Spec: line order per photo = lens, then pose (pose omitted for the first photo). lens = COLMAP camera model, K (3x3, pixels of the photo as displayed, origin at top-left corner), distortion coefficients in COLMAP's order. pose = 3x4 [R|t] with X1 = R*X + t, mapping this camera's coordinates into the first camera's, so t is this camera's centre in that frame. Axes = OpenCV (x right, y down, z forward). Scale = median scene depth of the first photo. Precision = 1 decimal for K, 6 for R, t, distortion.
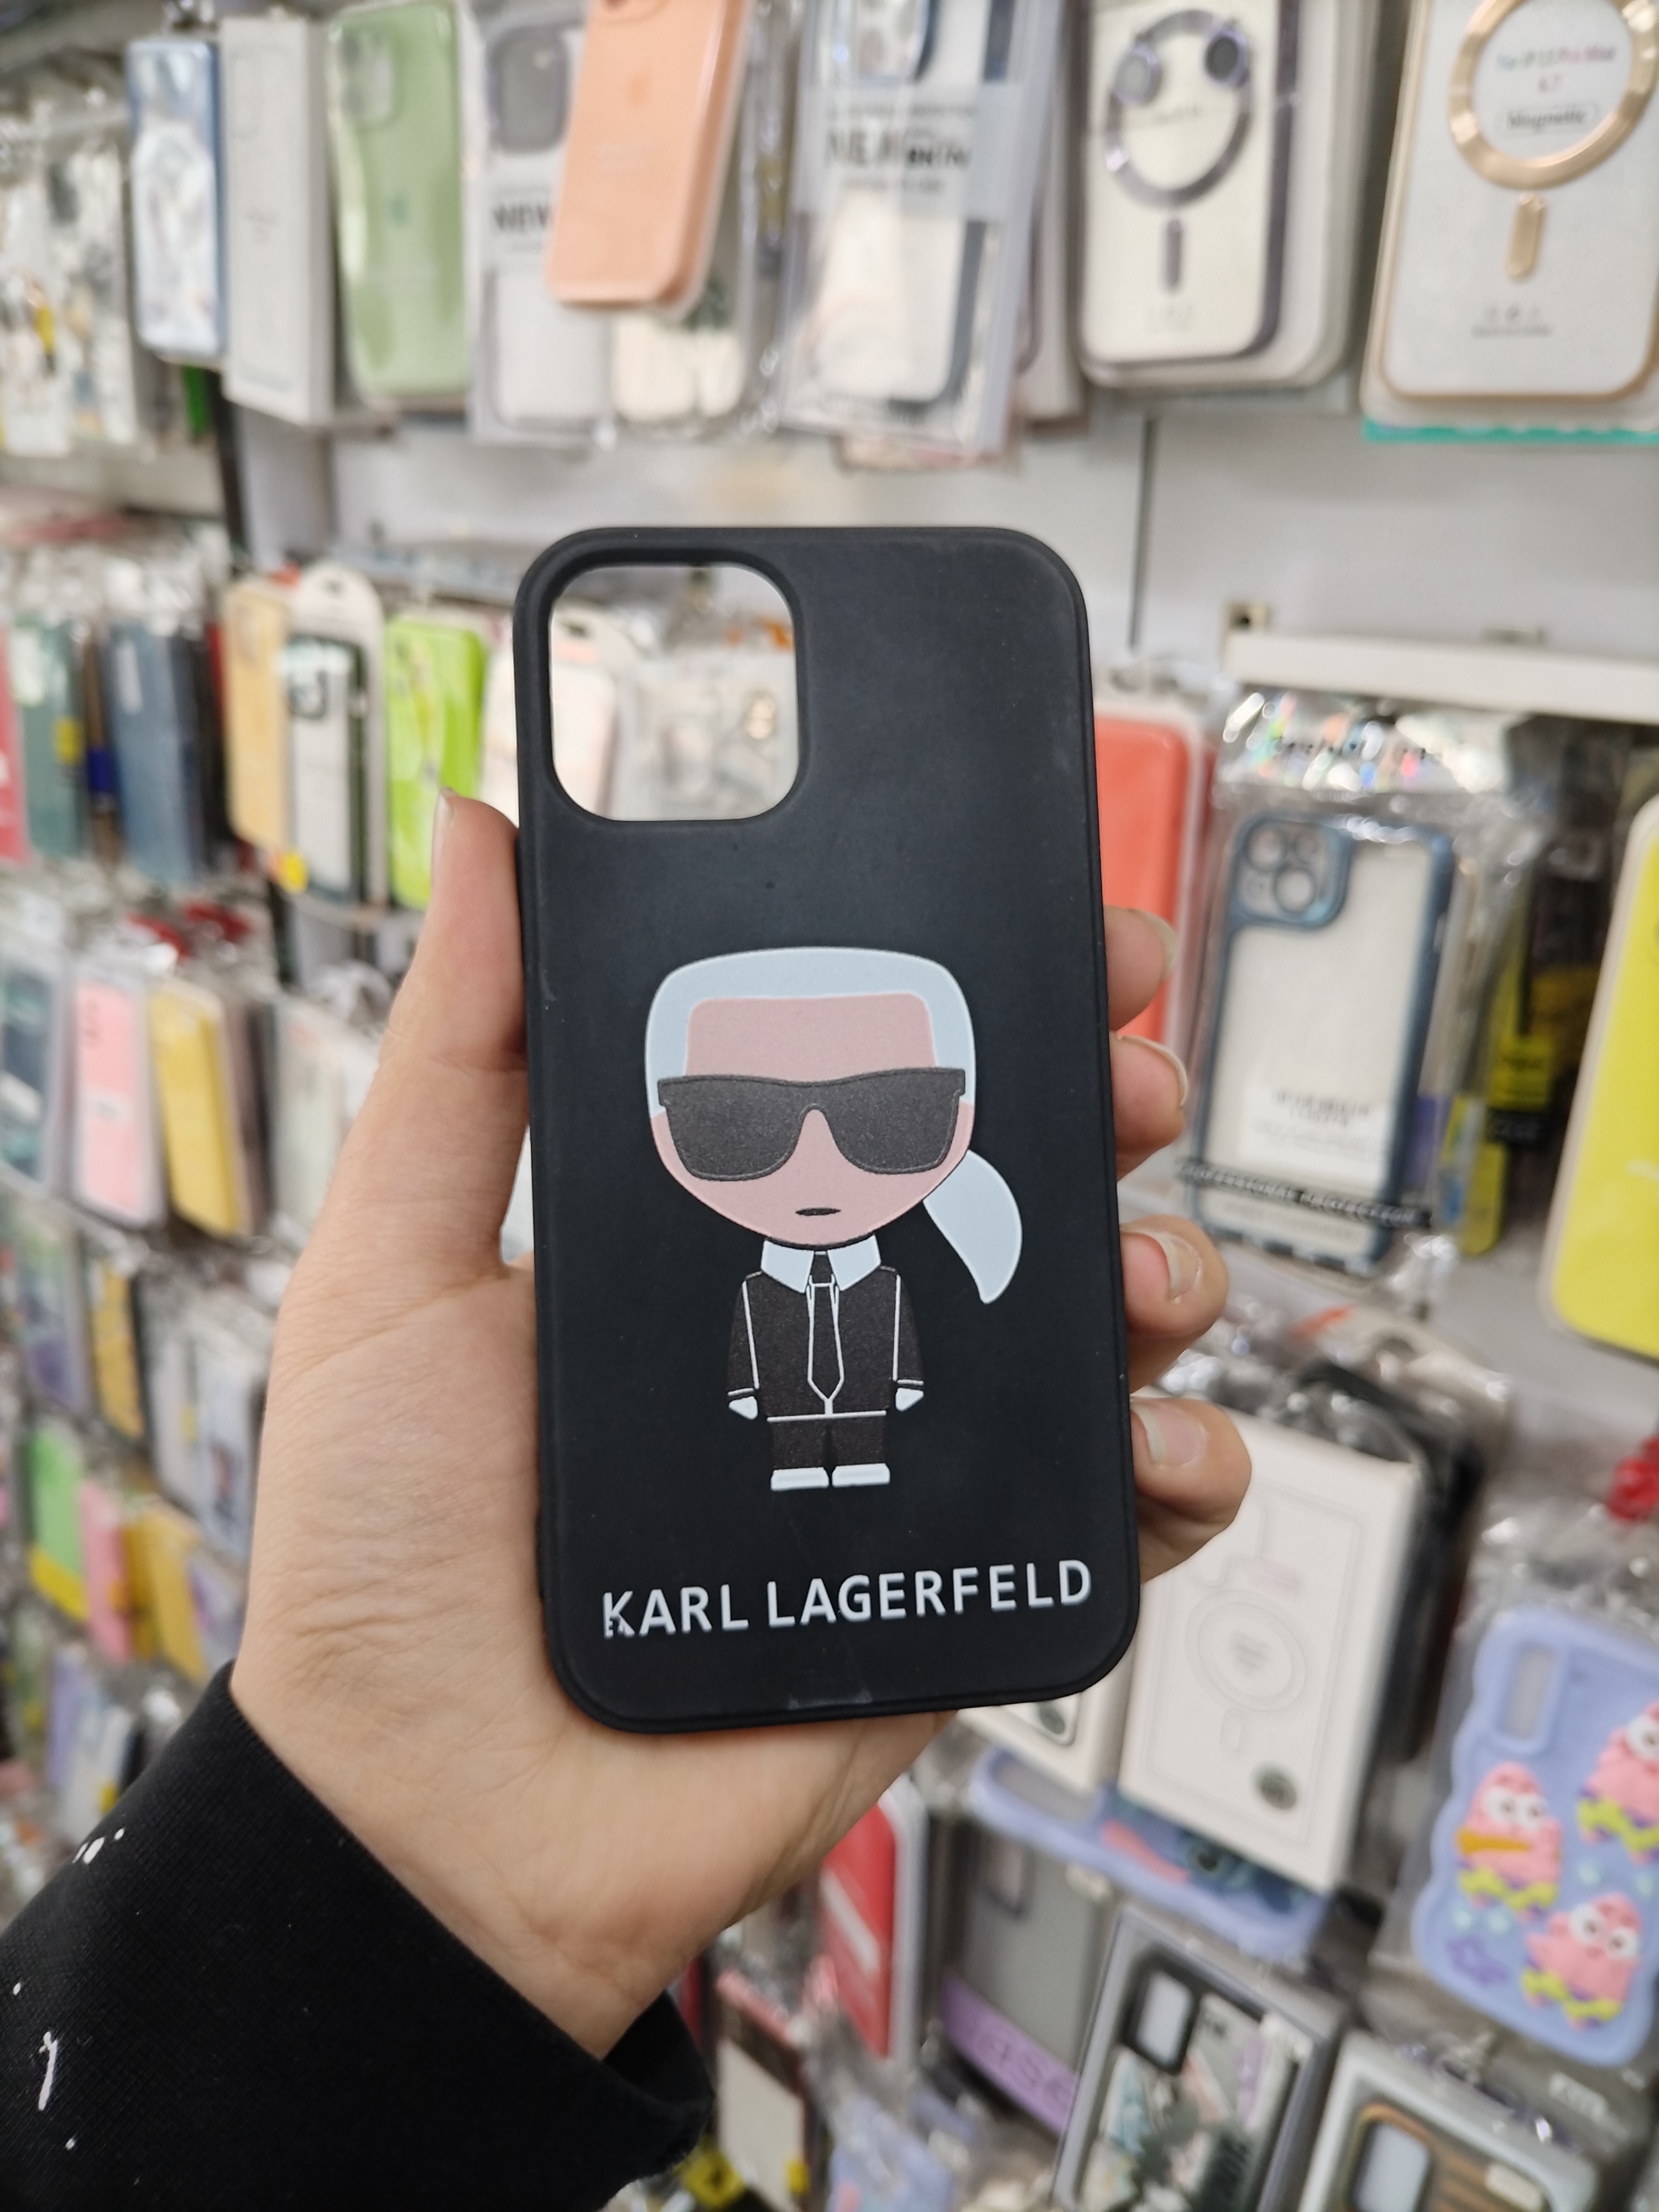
lens RADIAL K [[1702.0, 0, 826.6], [0, 1702.0, 1108.5], [0, 0, 1]] dist [-0.019466, -0.000471]
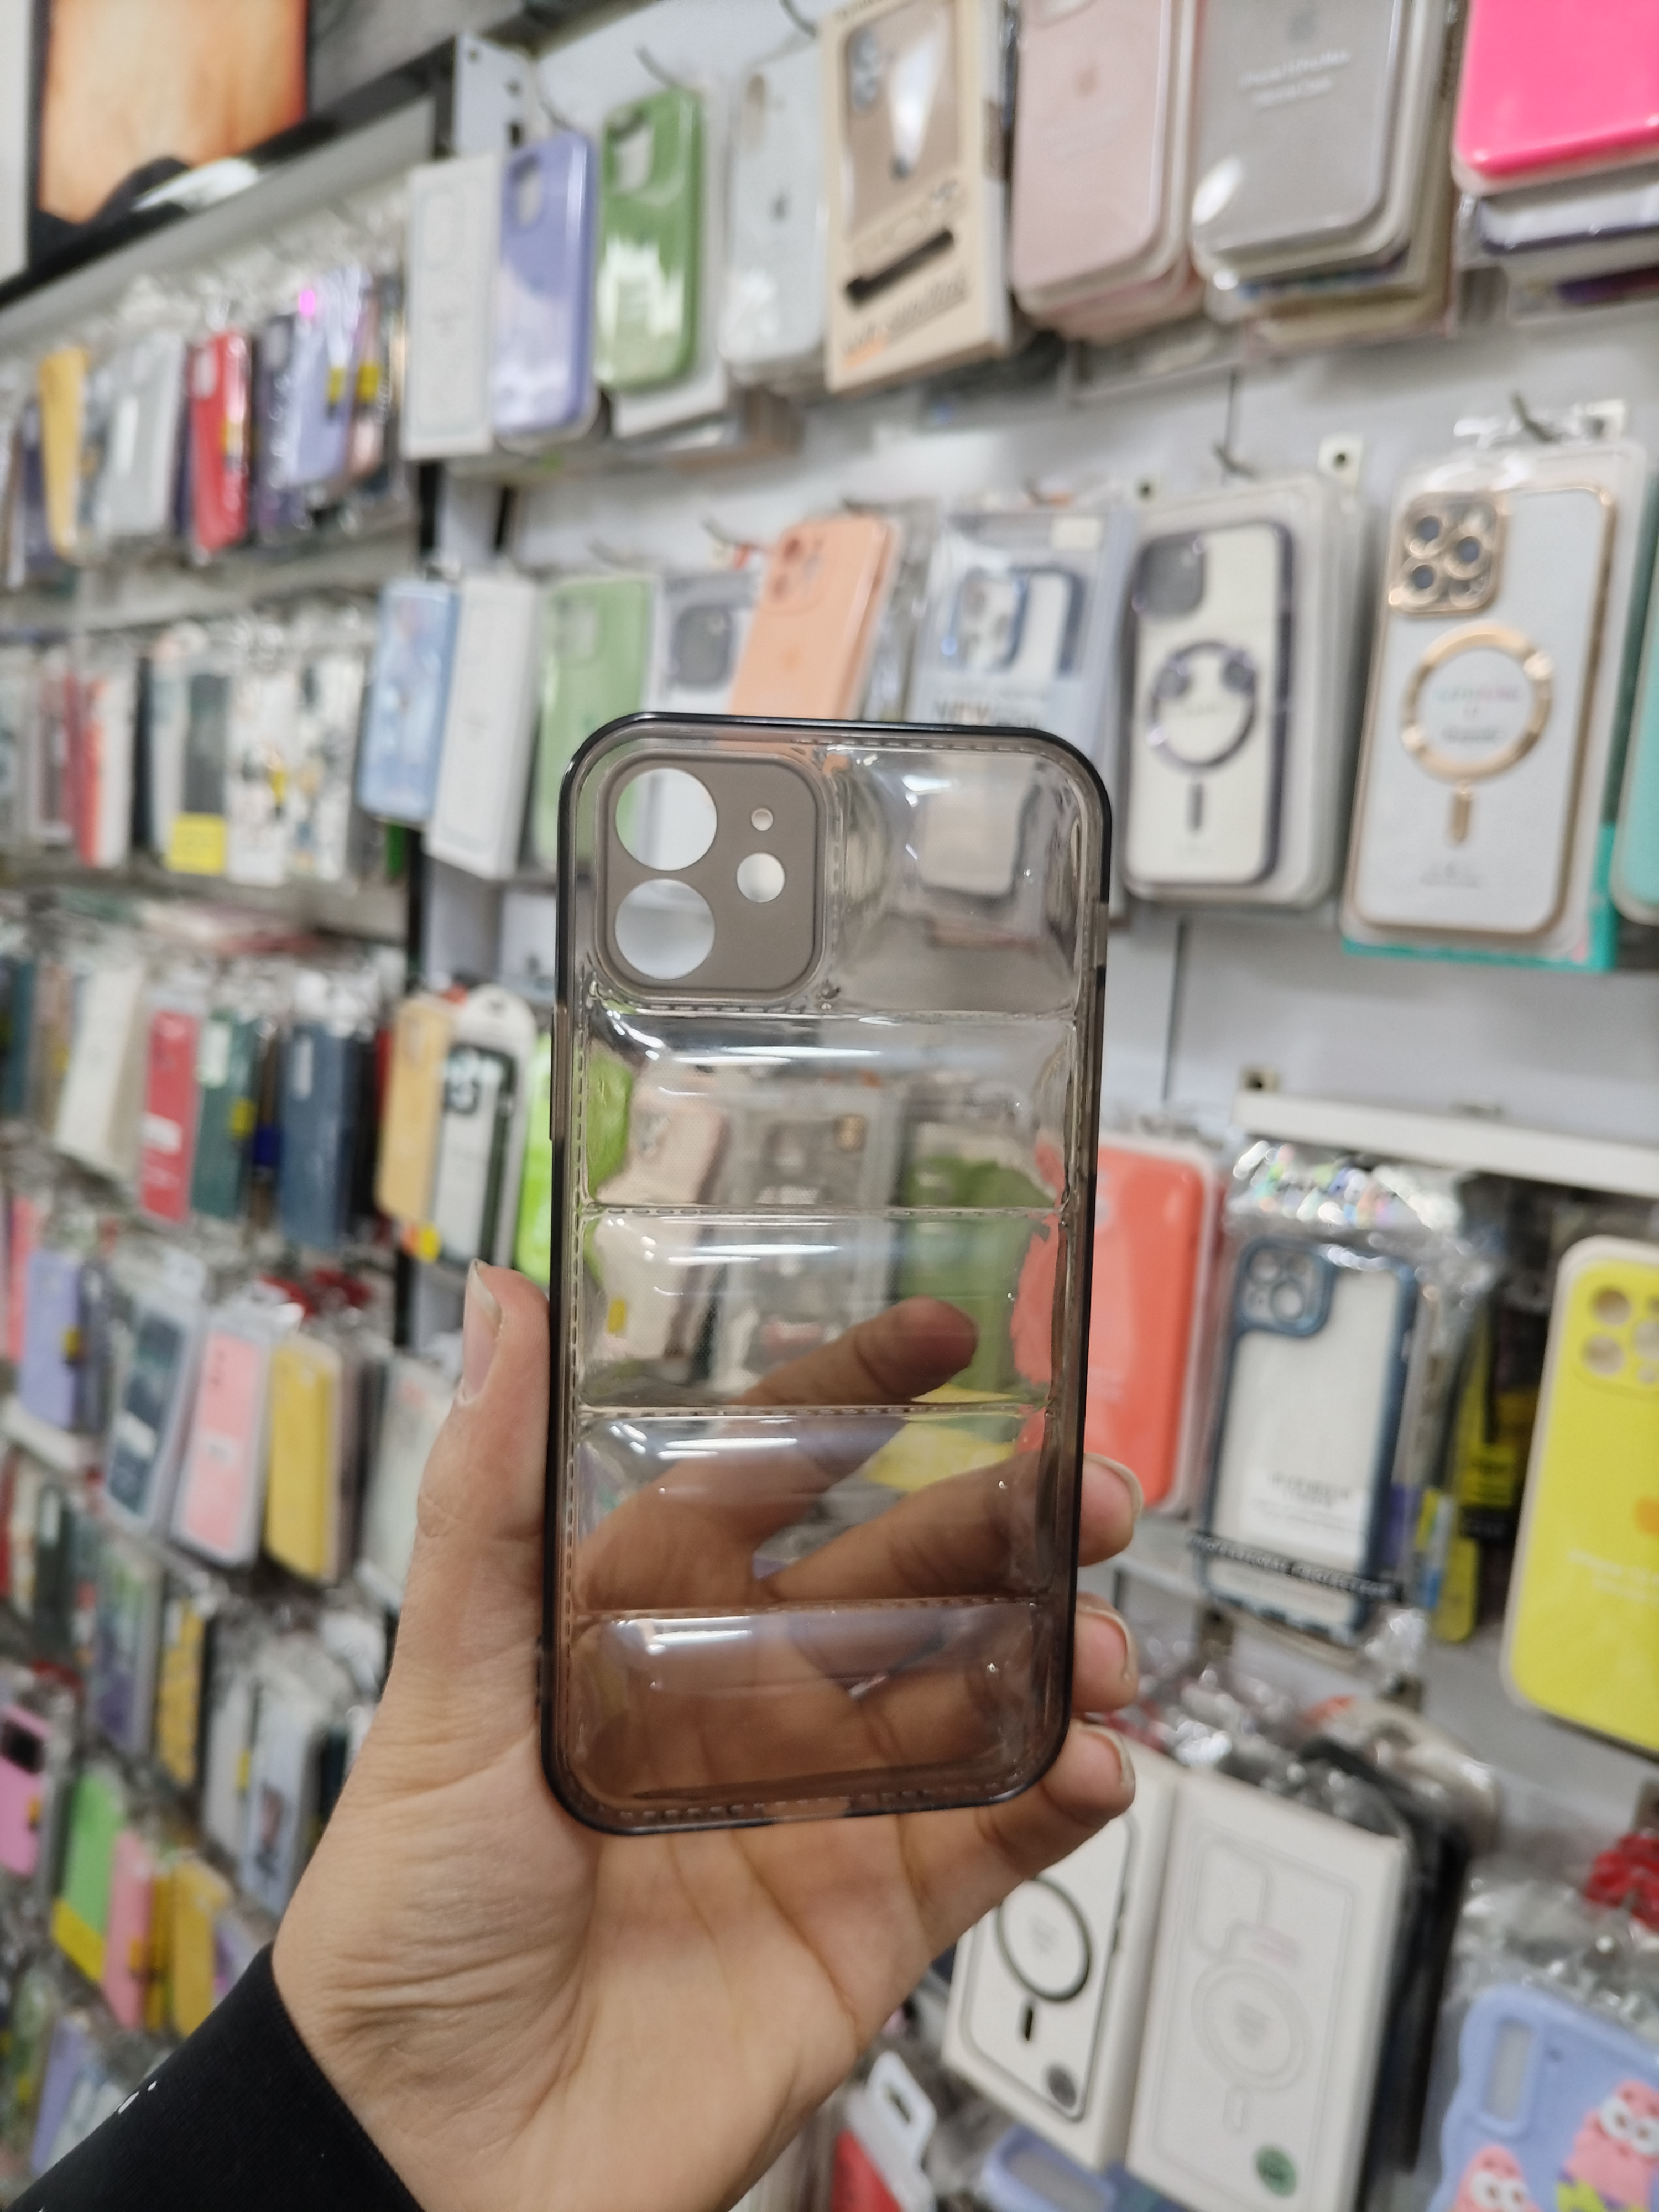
lens RADIAL K [[1691.5, 0, 829.5], [0, 1691.5, 1106.0], [0, 0, 1]] dist [-0.014723, -0.004103]
pose [[0.997004, 0.063633, -0.043982, -0.002865], [-0.072523, 0.966719, -0.245344, 0.041471], [0.026906, 0.247799, 0.968438, -0.155882]]
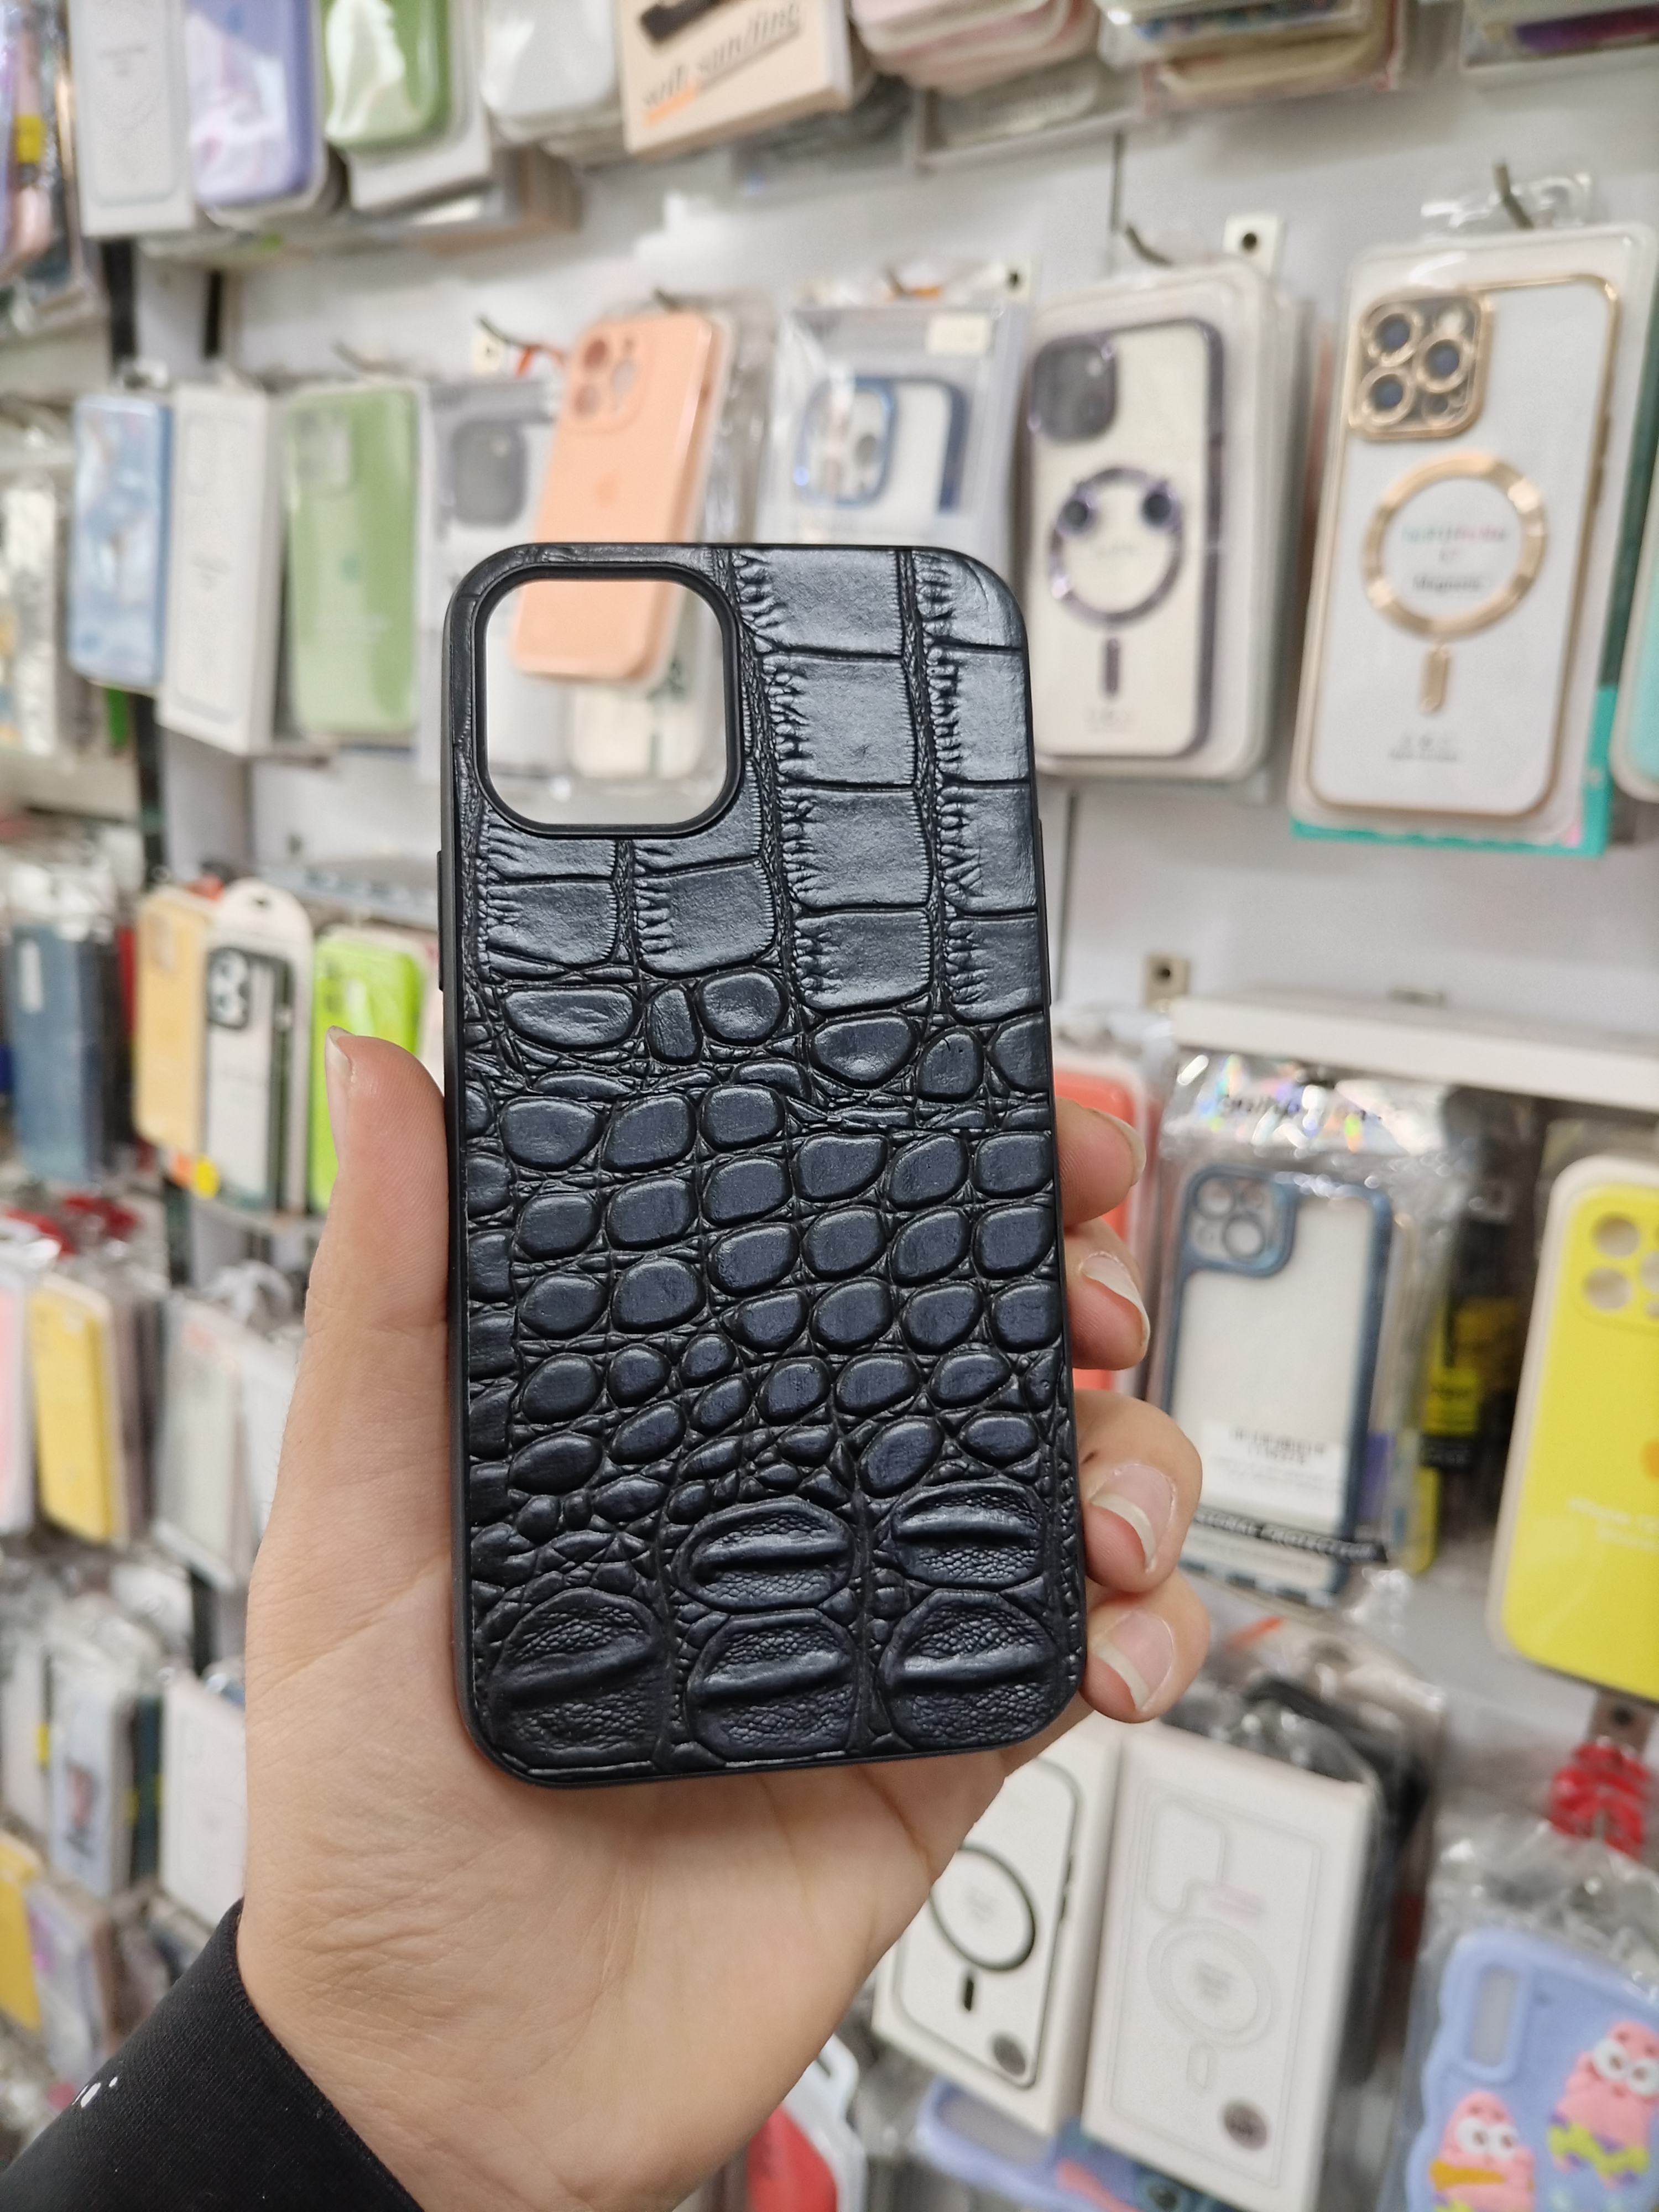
lens RADIAL K [[1694.9, 0, 825.9], [0, 1694.9, 1109.8], [0, 0, 1]] dist [-0.016435, -0.002538]
pose [[0.994732, -0.000883, 0.102503, -0.074752], [0.015042, 0.990396, -0.137440, -0.052510], [-0.101397, 0.138258, 0.985192, -0.026388]]
